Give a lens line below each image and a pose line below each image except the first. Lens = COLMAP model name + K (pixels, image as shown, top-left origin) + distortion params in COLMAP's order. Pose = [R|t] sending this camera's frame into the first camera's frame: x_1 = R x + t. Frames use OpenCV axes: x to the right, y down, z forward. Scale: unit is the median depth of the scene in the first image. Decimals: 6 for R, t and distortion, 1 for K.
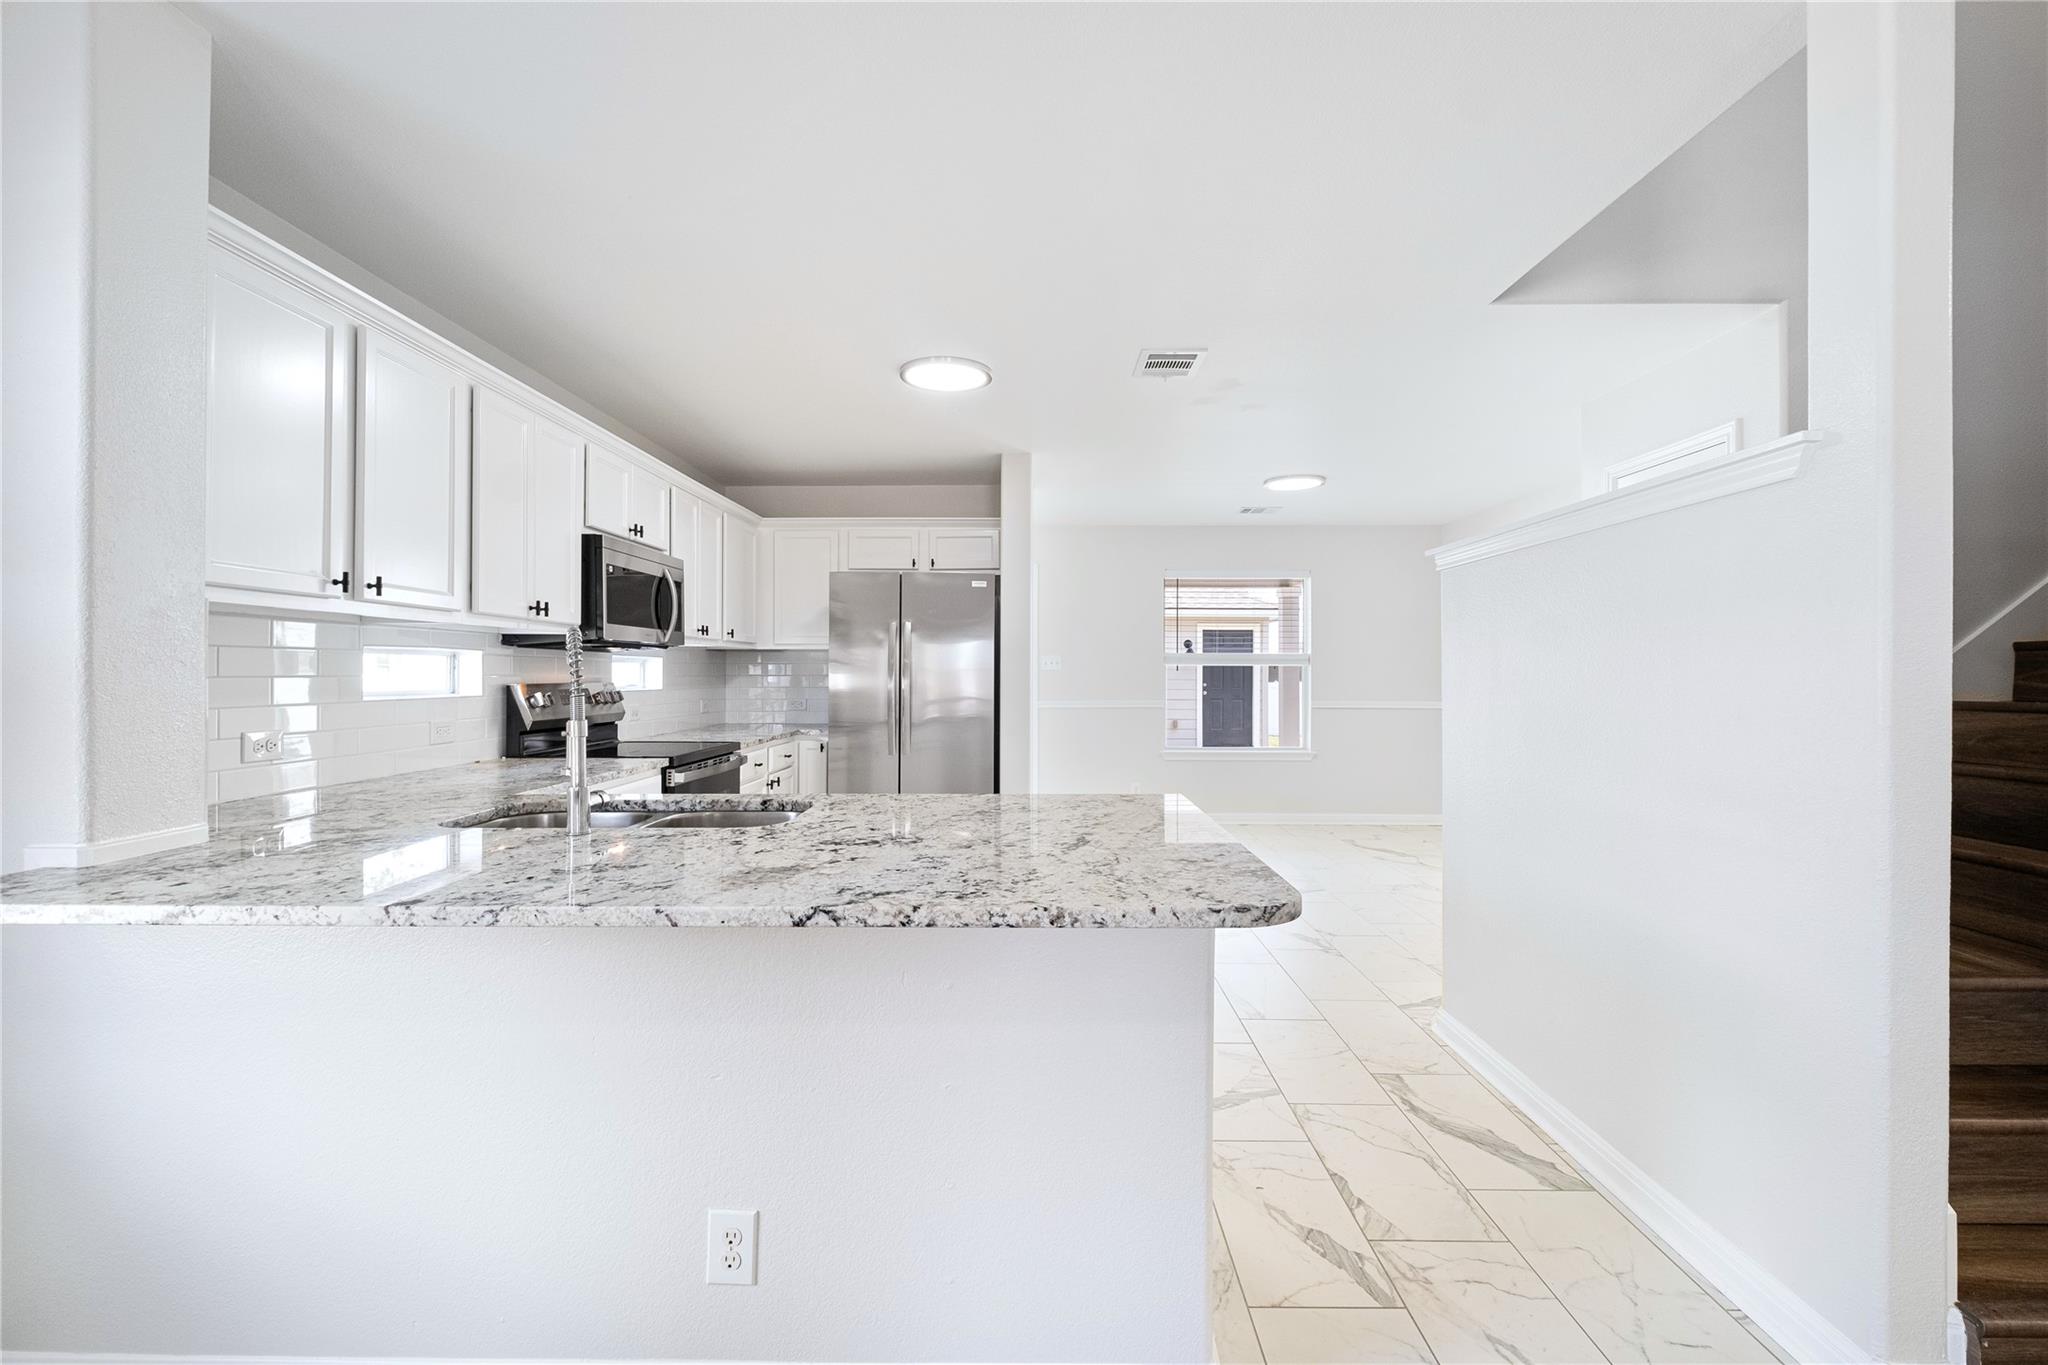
lens RADIAL K [[886.6, 0, 1026.2], [0, 886.6, 674.4], [0, 0, 1]] dist [0.009755, -0.010581]
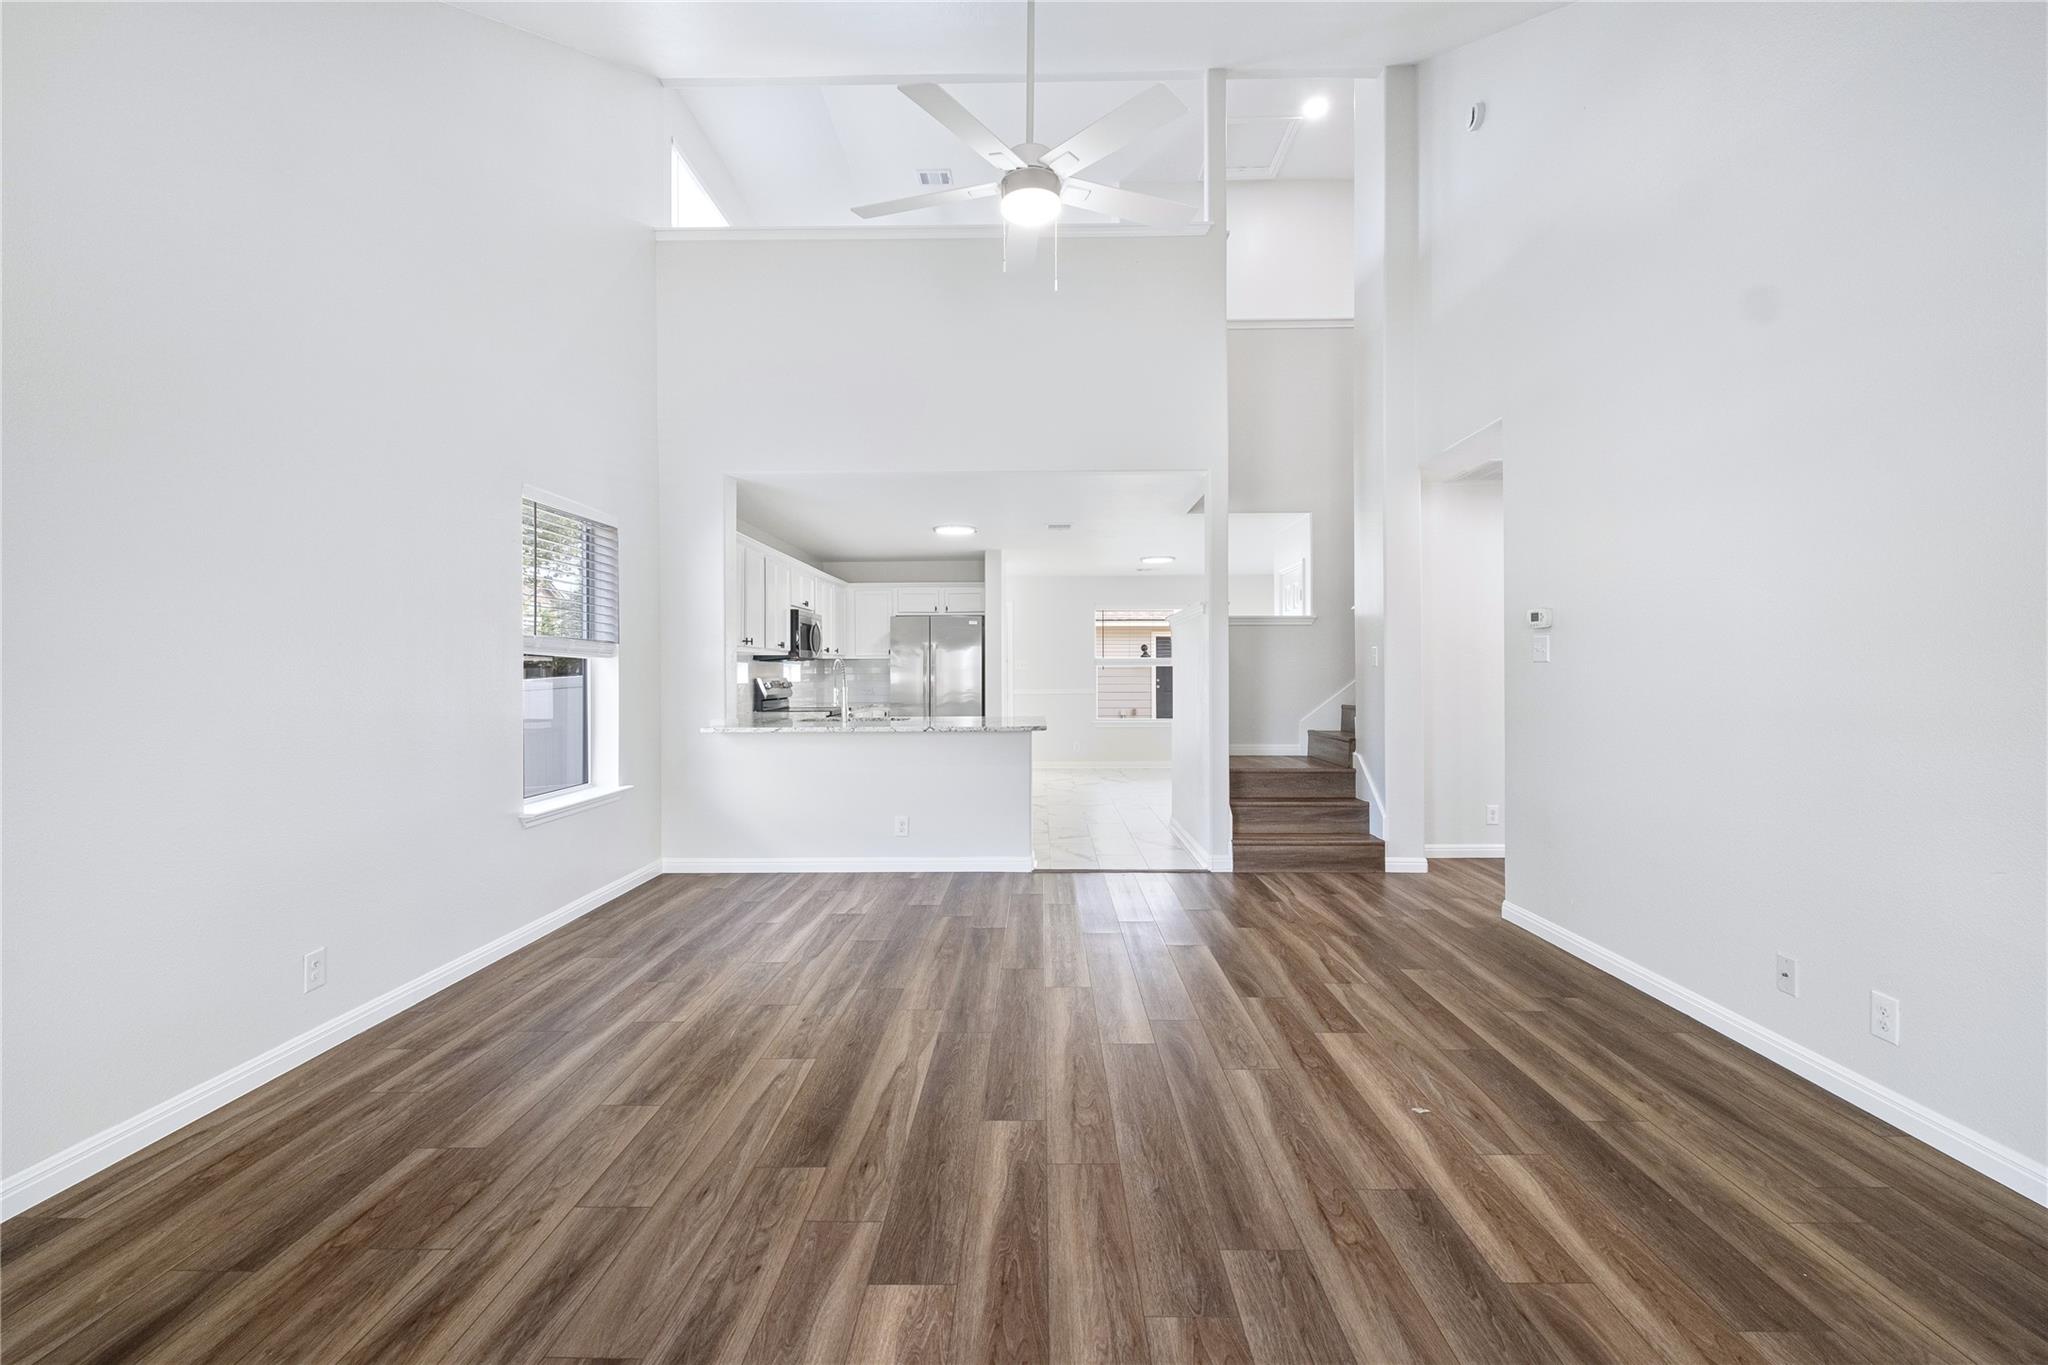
lens RADIAL K [[886.6, 0, 1026.2], [0, 886.6, 674.4], [0, 0, 1]] dist [0.009755, -0.010581]
pose [[0.999954, -0.009184, -0.002790, 0.072654], [0.009184, 0.999958, 0.000053, 0.006775], [0.002789, -0.000079, 0.999996, -0.981834]]
